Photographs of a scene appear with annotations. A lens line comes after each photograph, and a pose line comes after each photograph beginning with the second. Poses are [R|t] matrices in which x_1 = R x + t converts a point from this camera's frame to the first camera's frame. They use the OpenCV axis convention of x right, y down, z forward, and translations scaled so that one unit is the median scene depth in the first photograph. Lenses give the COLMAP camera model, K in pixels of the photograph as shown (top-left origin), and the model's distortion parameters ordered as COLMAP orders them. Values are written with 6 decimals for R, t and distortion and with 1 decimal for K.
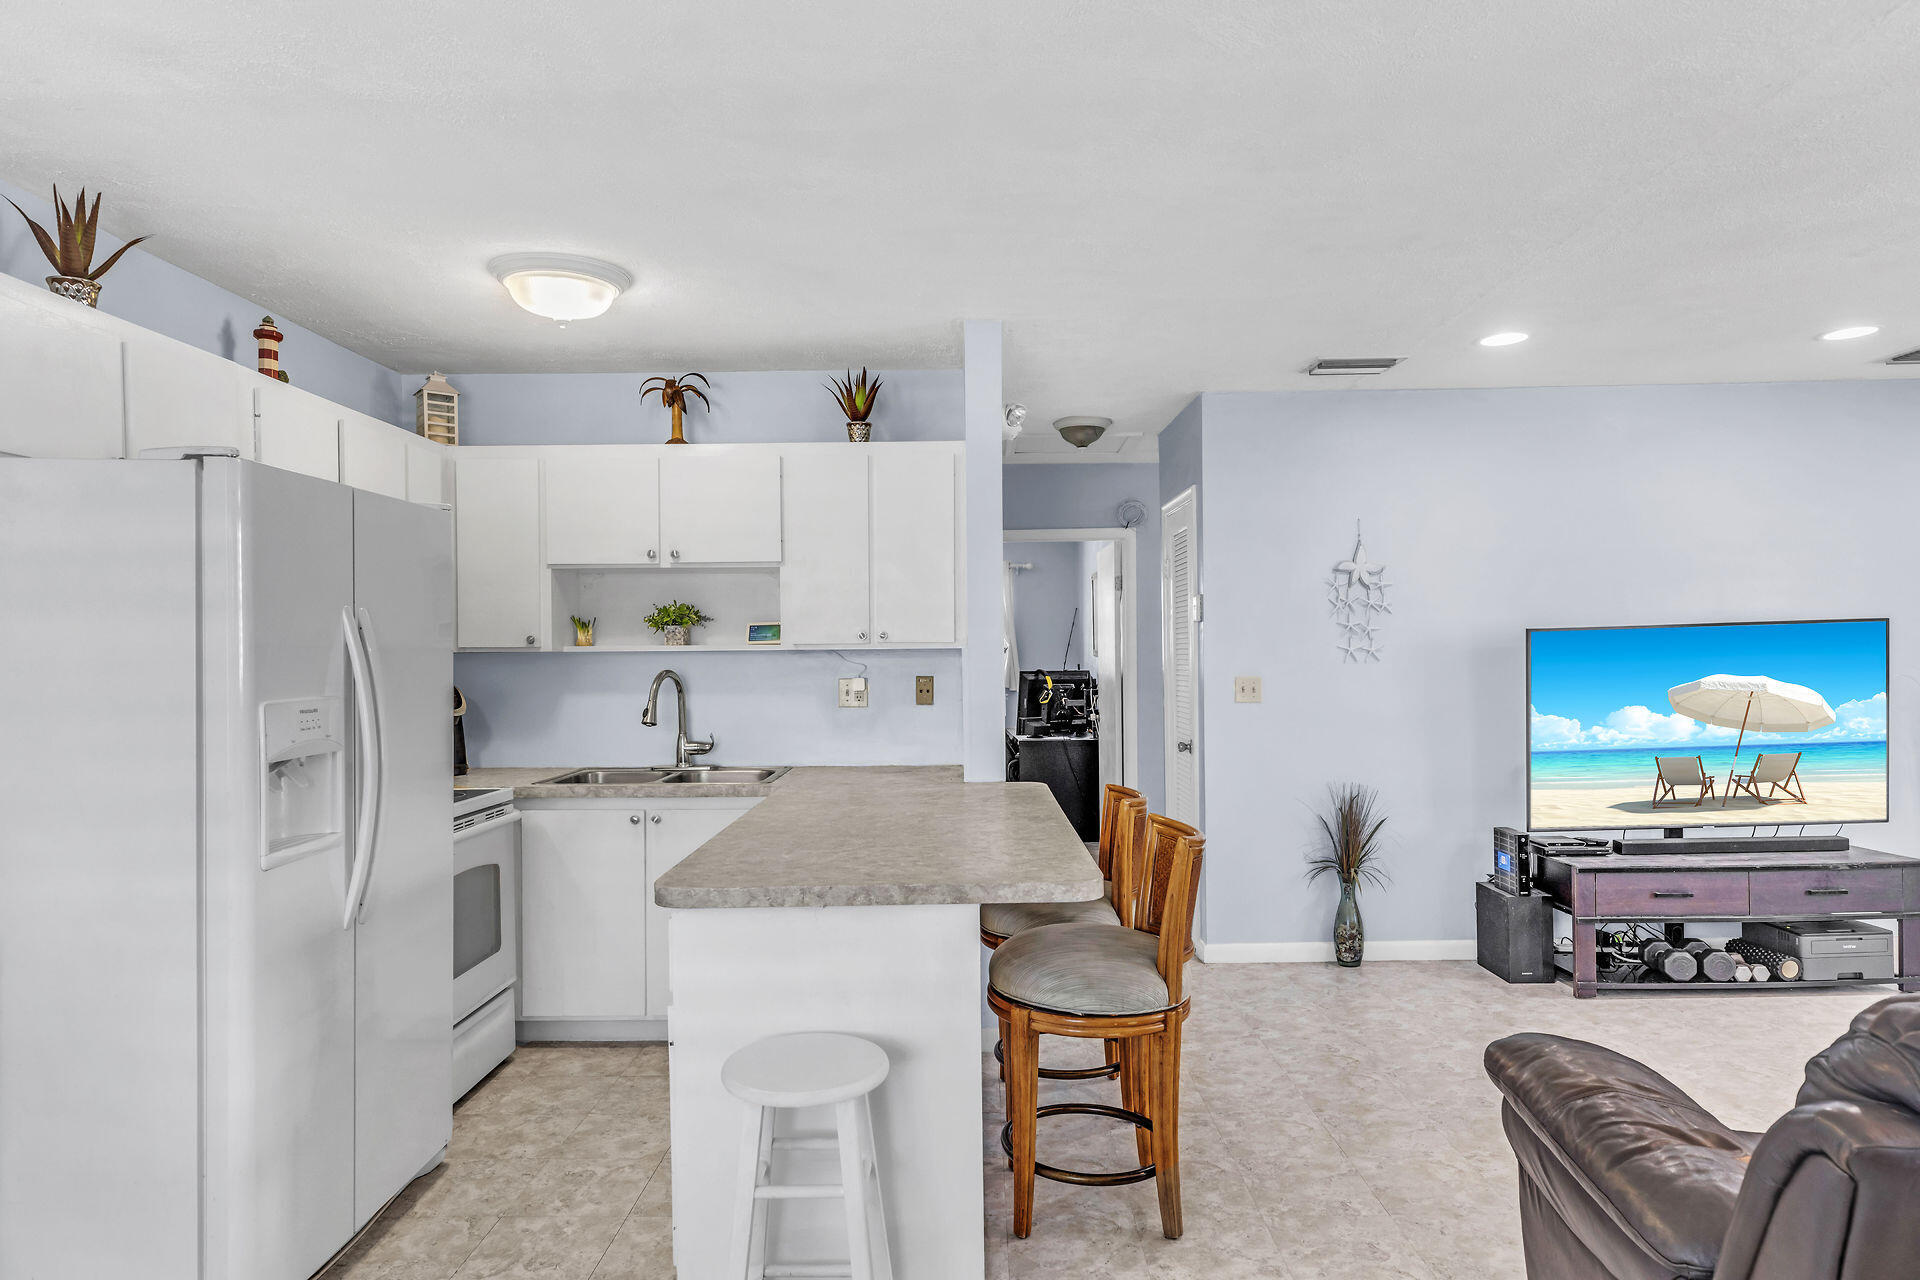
lens RADIAL K [[1129.8, 0, 969.6], [0, 1129.8, 672.5], [0, 0, 1]] dist [0.014176, -0.005693]
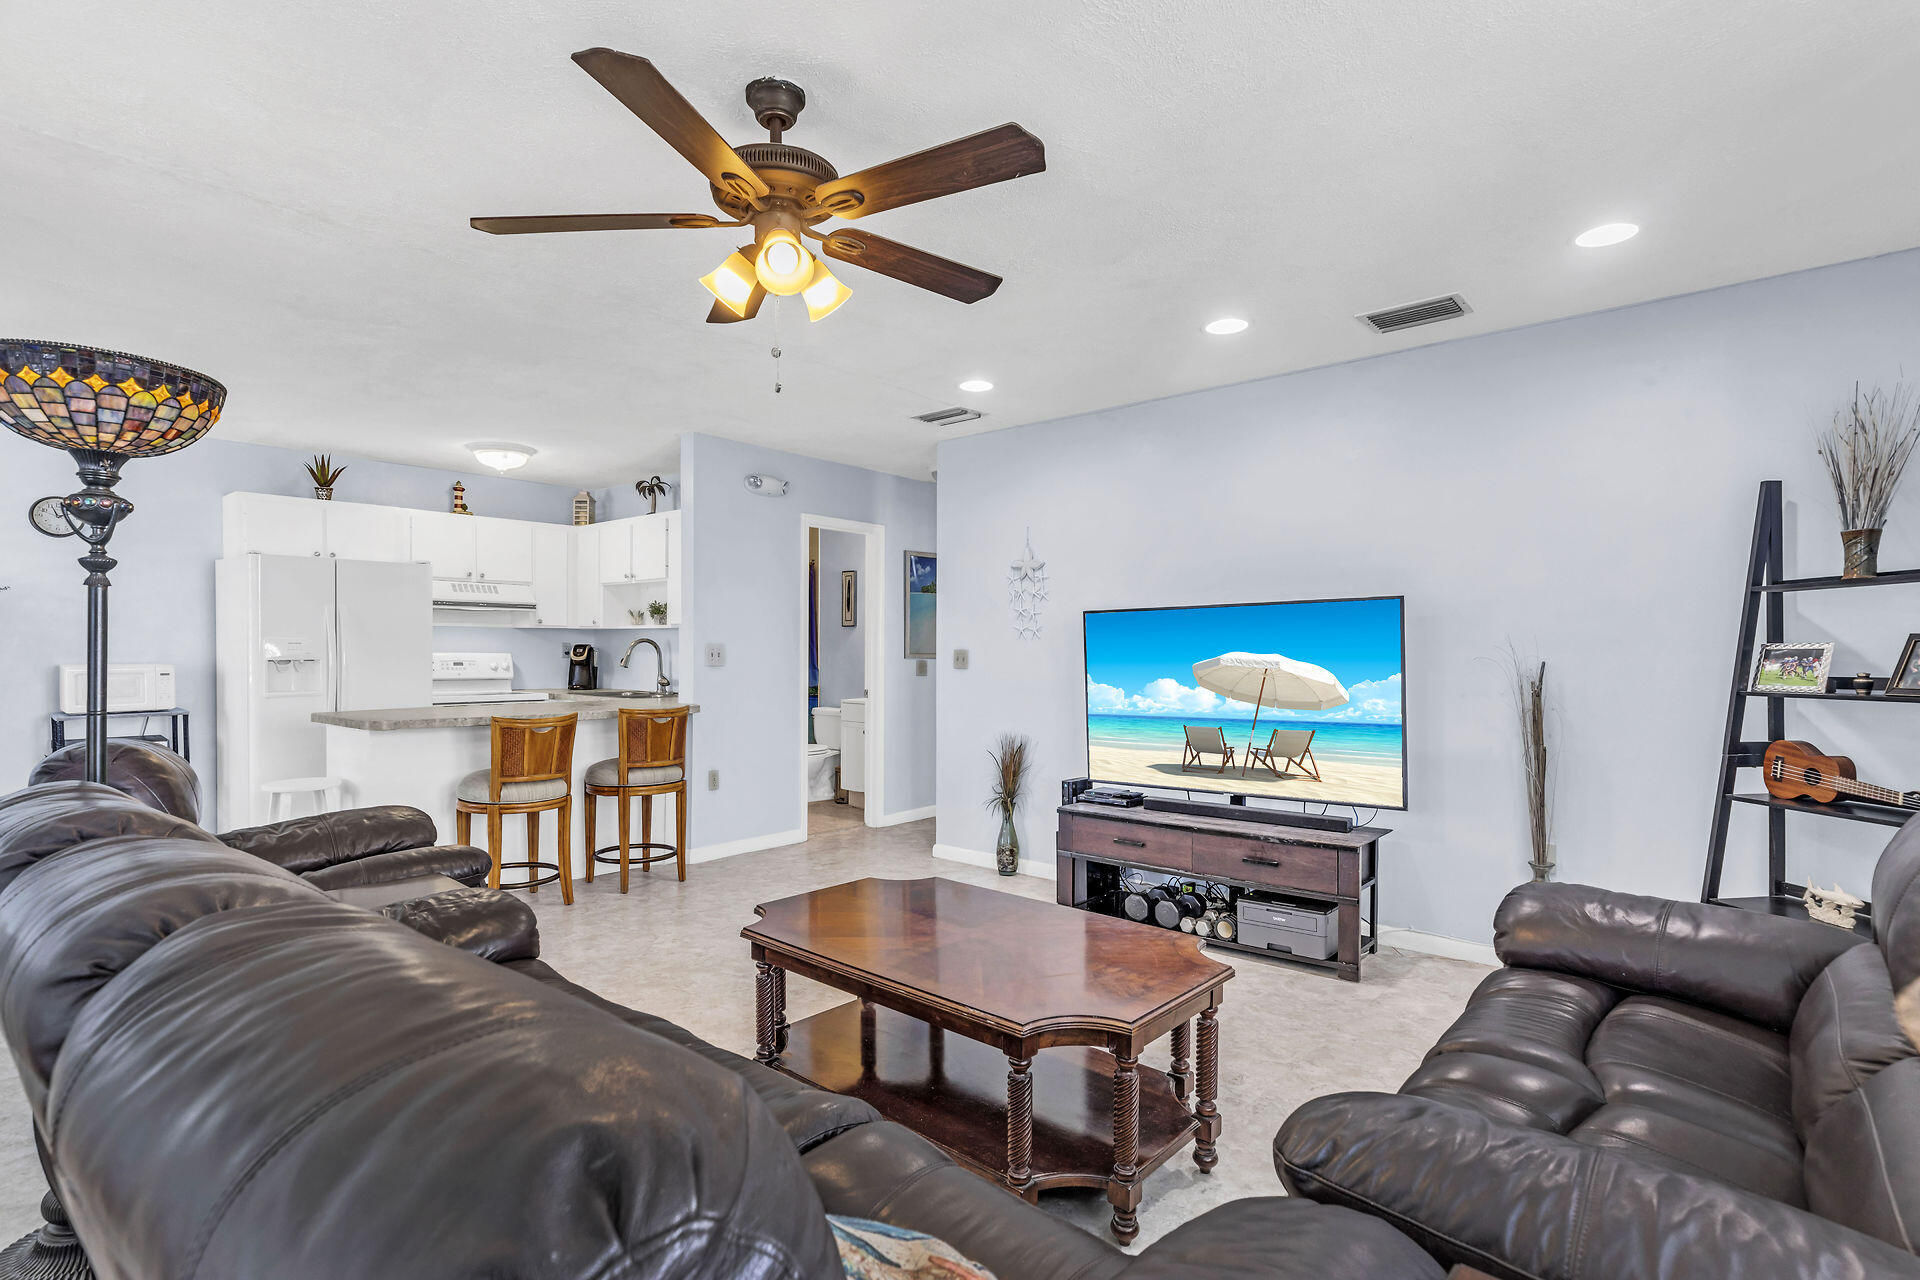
lens RADIAL K [[925.2, 0, 965.4], [0, 925.2, 647.5], [0, 0, 1]] dist [-0.000885, -0.000314]
pose [[0.764207, 0.013616, -0.644828, 1.024359], [-0.025524, 0.999632, -0.009140, 0.012119], [0.644466, 0.023444, 0.764273, 0.169945]]
